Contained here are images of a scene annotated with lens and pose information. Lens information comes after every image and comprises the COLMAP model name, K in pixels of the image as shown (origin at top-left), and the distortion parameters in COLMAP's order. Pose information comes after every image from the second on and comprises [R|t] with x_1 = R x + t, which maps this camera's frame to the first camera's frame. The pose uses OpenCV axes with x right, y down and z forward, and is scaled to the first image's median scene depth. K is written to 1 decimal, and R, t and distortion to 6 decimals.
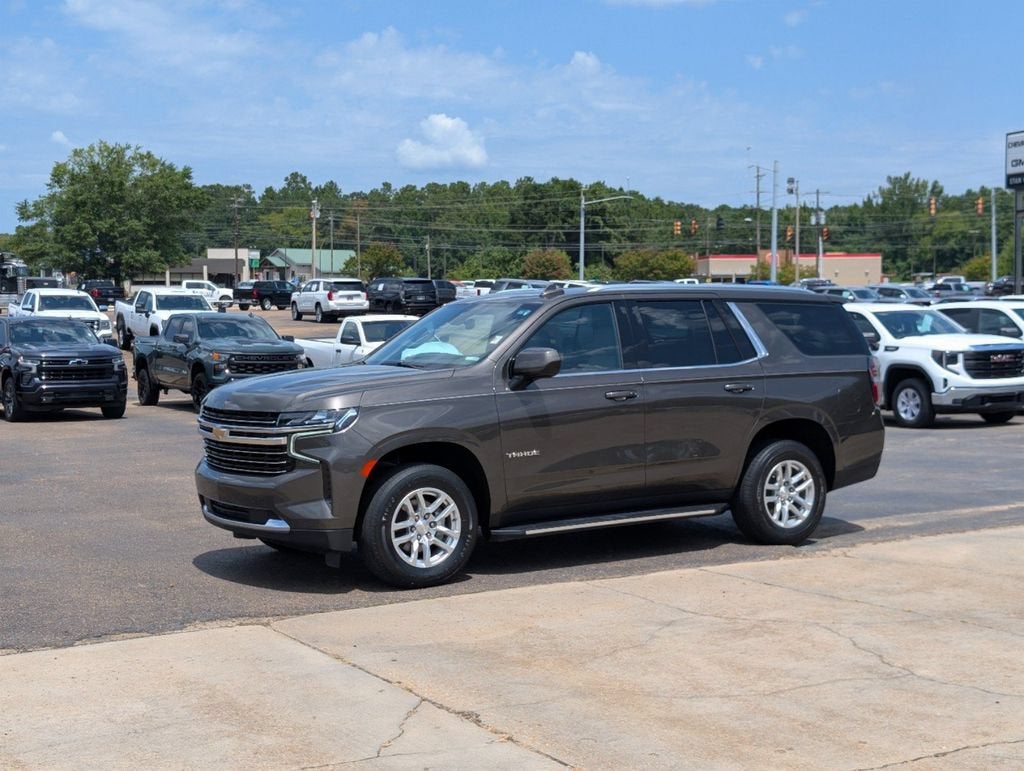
lens RADIAL K [[1459.6, 0, 512.0], [0, 1459.6, 385.5], [0, 0, 1]] dist [0.016418, -0.049625]
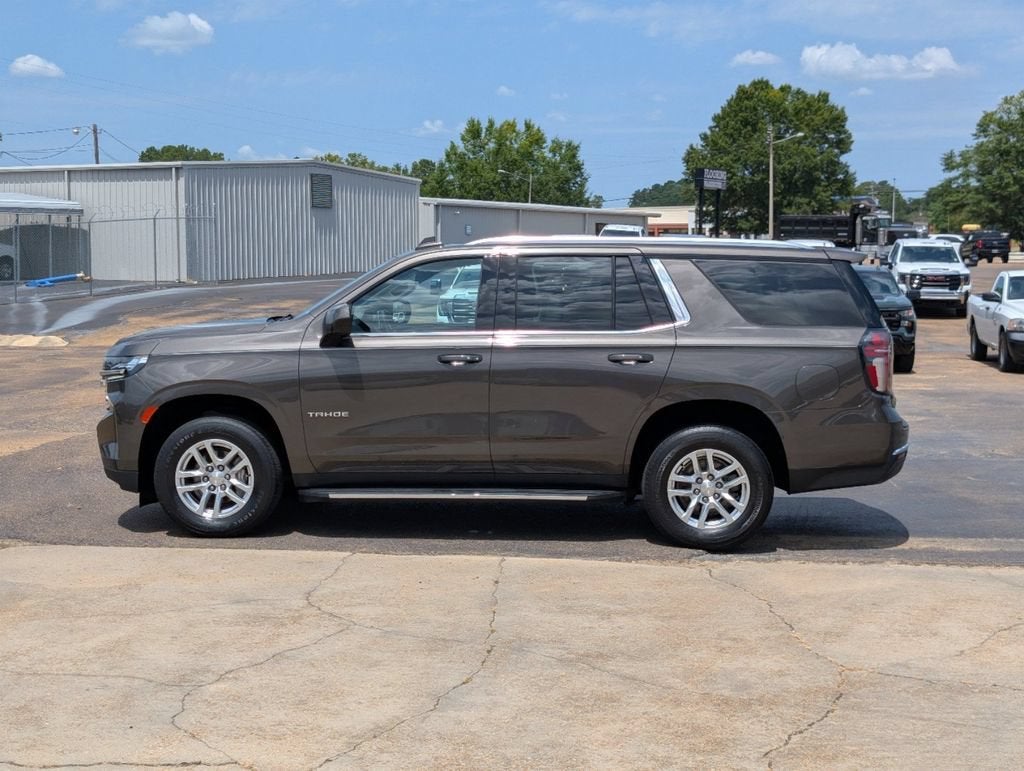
lens RADIAL K [[1459.6, 0, 512.0], [0, 1459.6, 385.5], [0, 0, 1]] dist [0.016418, -0.049625]
pose [[0.795013, 0.061176, -0.603500, 0.657066], [-0.041015, 0.998046, 0.047140, -0.021505], [0.605204, -0.012724, 0.795968, 0.295924]]
